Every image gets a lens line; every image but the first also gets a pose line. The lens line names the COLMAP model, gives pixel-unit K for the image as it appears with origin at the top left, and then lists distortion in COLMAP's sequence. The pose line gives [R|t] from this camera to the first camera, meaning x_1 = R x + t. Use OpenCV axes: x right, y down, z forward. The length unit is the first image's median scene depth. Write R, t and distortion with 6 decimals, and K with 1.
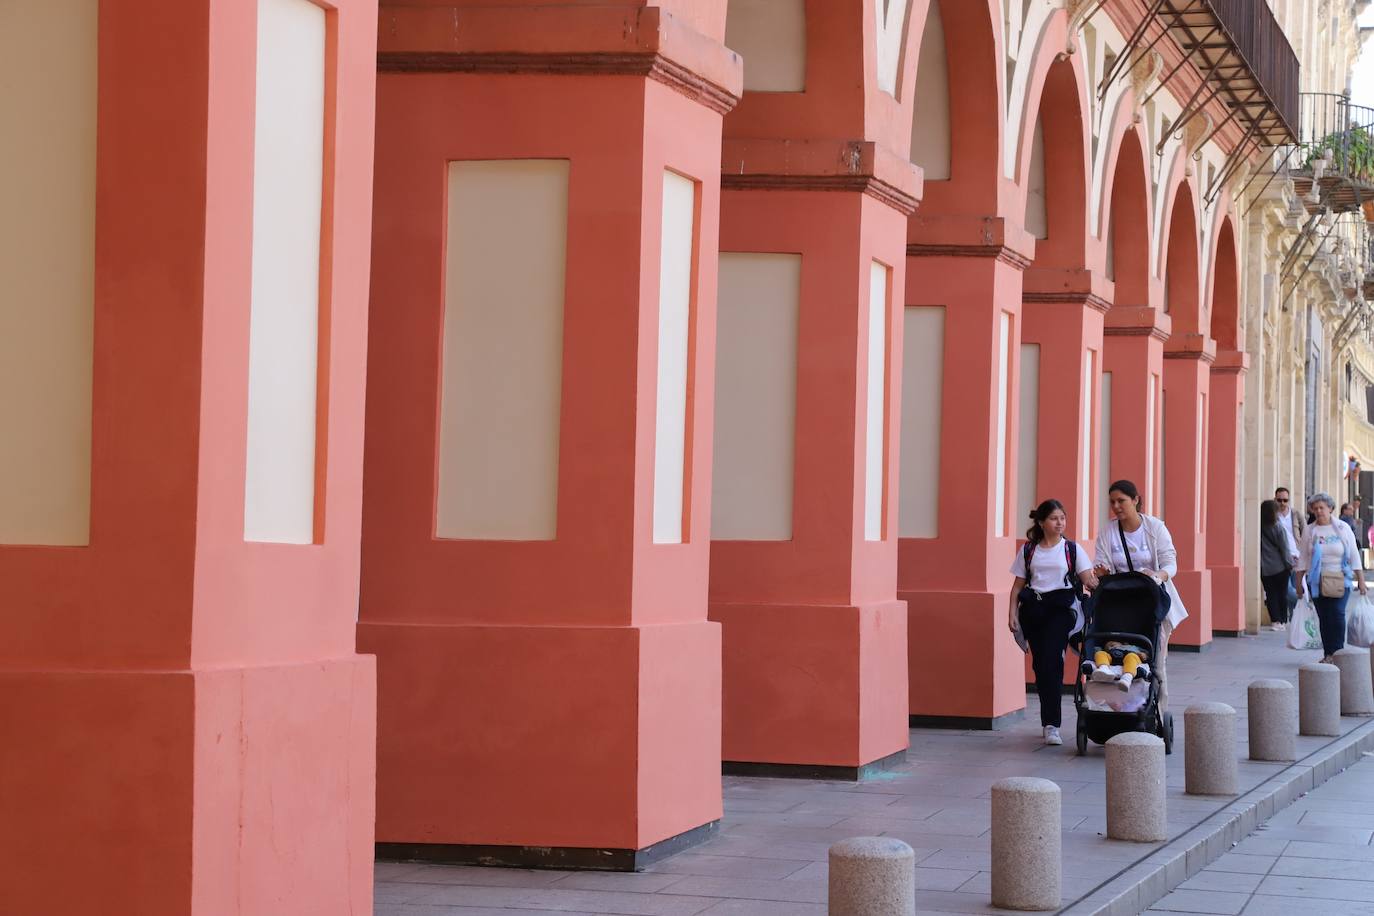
lens RADIAL K [[2932.0, 0, 687.0], [0, 2932.0, 458.0], [0, 0, 1]] dist [0.459057, -0.009710]
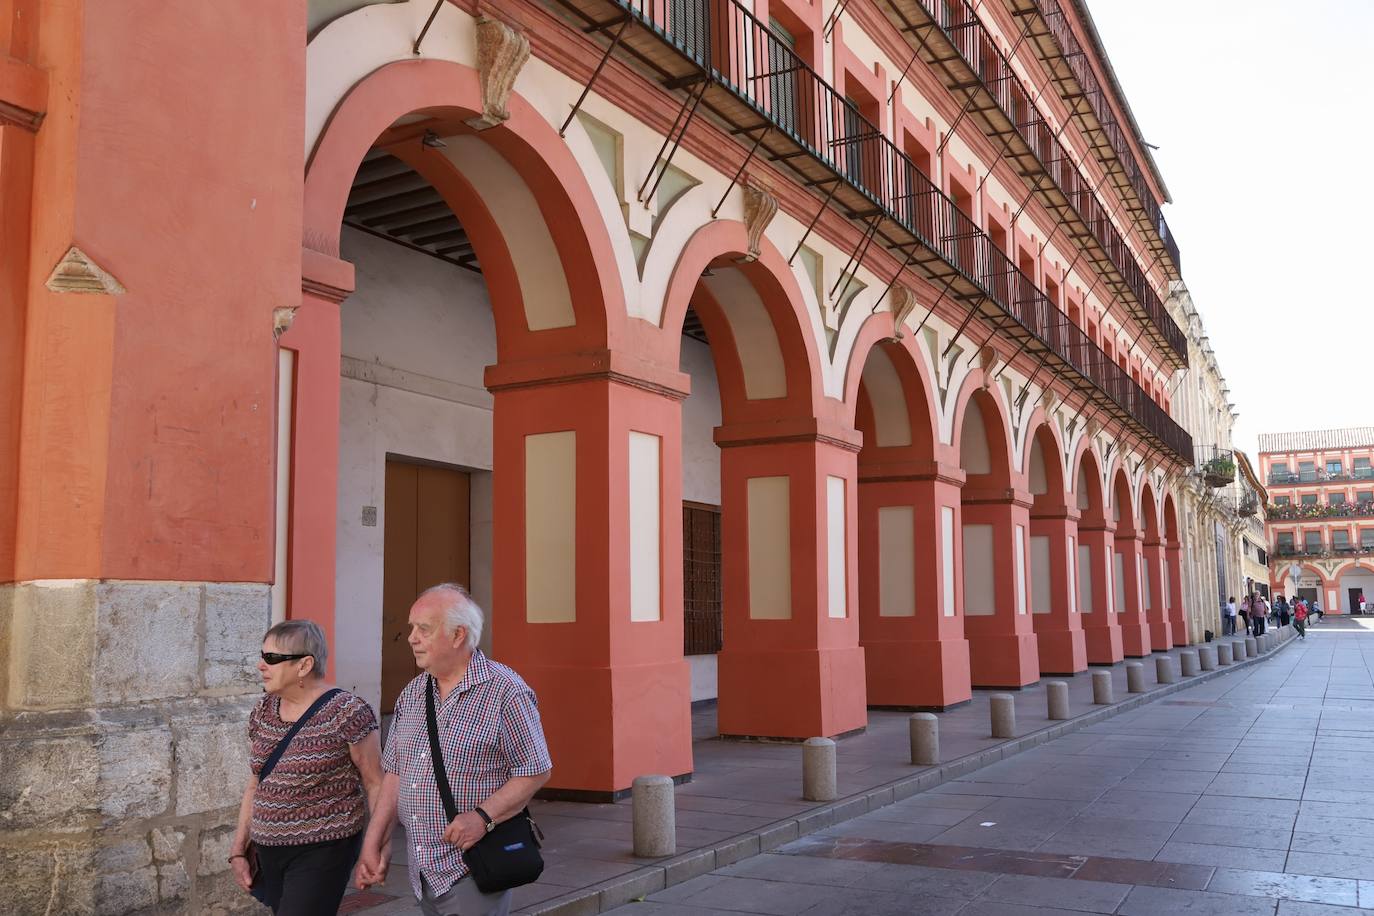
lens RADIAL K [[1177.8, 0, 687.0], [0, 1177.8, 458.0], [0, 0, 1]] dist [-0.045339, 0.081967]
pose [[0.967704, -0.061492, -0.244473, 0.022465], [0.033538, 0.992577, -0.116906, -0.001899], [0.249846, 0.104931, 0.962583, -0.207924]]
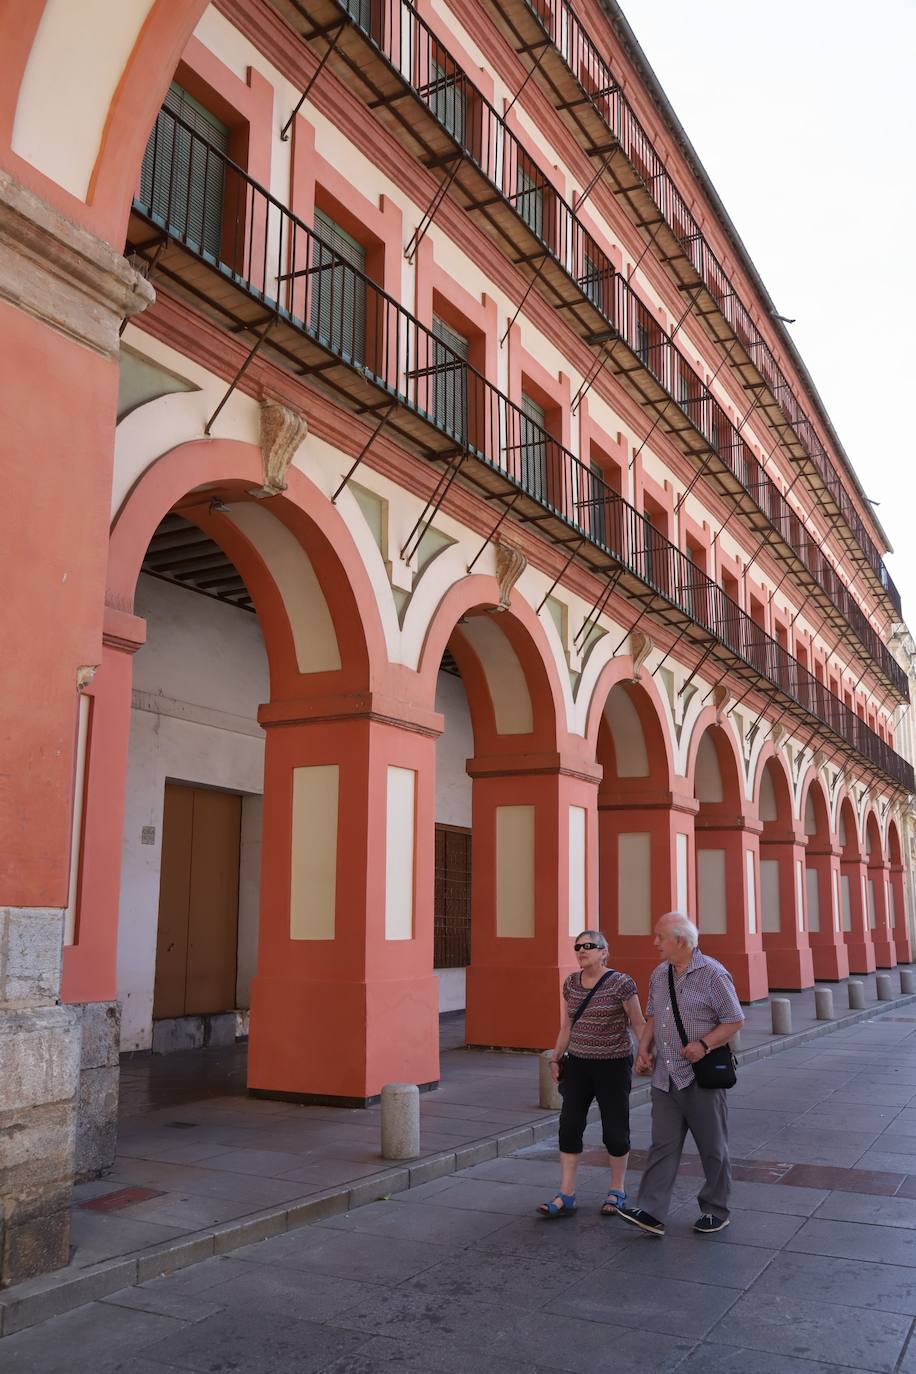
lens RADIAL K [[1113.8, 0, 464.2], [0, 1113.8, 692.5], [0, 0, 1]] dist [-0.061860, 0.081397]
pose [[0.972161, -0.060392, -0.226397, 0.031146], [0.017011, 0.981855, -0.188868, -0.006162], [0.233696, 0.179759, 0.955549, -0.228000]]
